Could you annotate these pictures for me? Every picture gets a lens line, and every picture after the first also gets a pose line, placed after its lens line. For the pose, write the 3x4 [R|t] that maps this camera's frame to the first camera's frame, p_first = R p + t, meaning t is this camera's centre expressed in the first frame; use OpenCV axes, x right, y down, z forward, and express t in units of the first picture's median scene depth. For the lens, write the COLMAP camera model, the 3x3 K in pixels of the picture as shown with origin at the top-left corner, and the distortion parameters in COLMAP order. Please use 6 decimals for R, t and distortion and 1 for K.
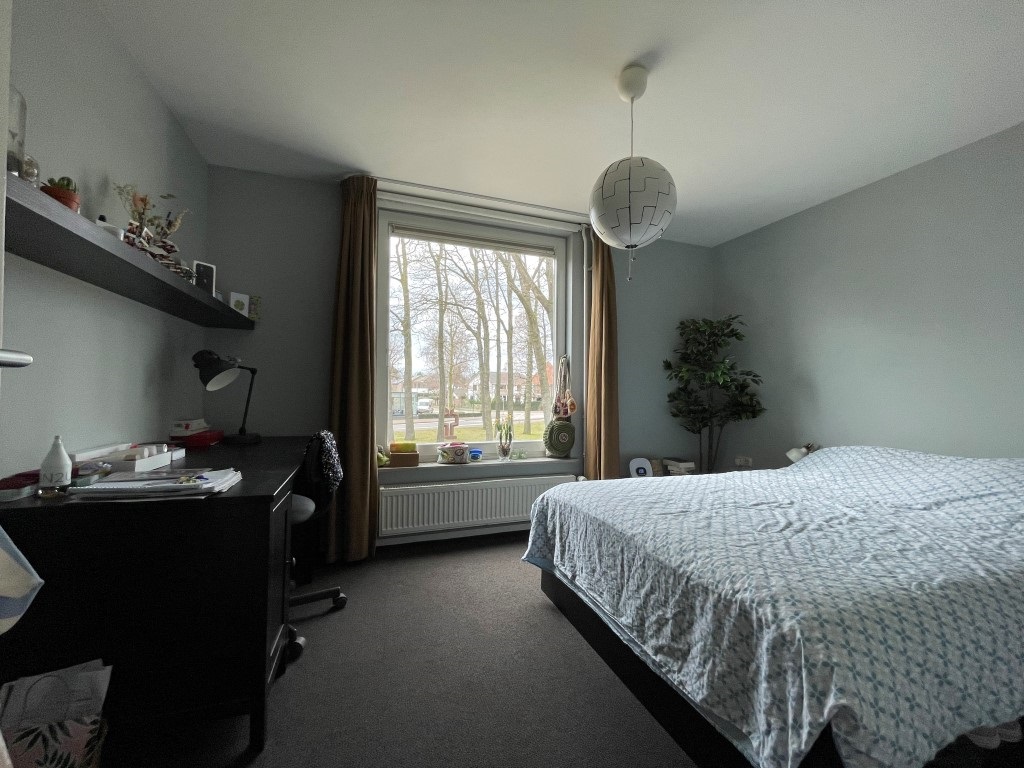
lens RADIAL K [[415.4, 0, 511.7], [0, 415.4, 383.0], [0, 0, 1]] dist [-0.002846, -0.000808]
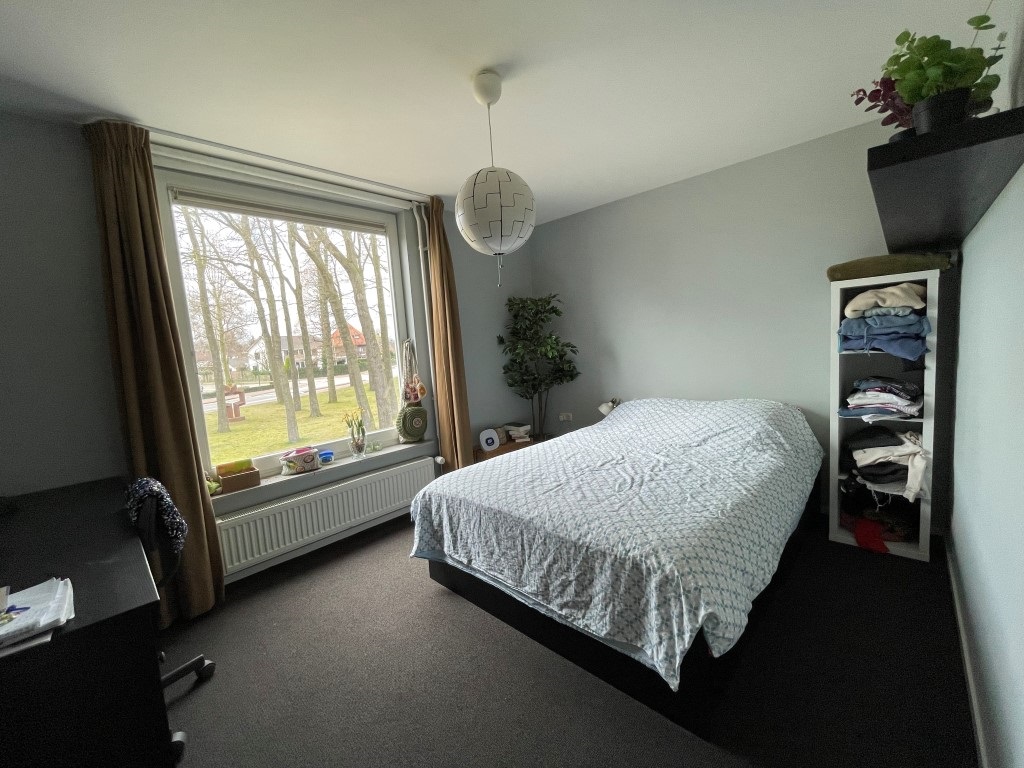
lens RADIAL K [[415.4, 0, 512.4], [0, 415.4, 382.7], [0, 0, 1]] dist [-0.002846, -0.000808]
pose [[0.891161, -0.116982, 0.438345, -0.135882], [0.070253, 0.990114, 0.121407, -0.096089], [-0.448214, -0.077398, 0.890569, 0.011516]]
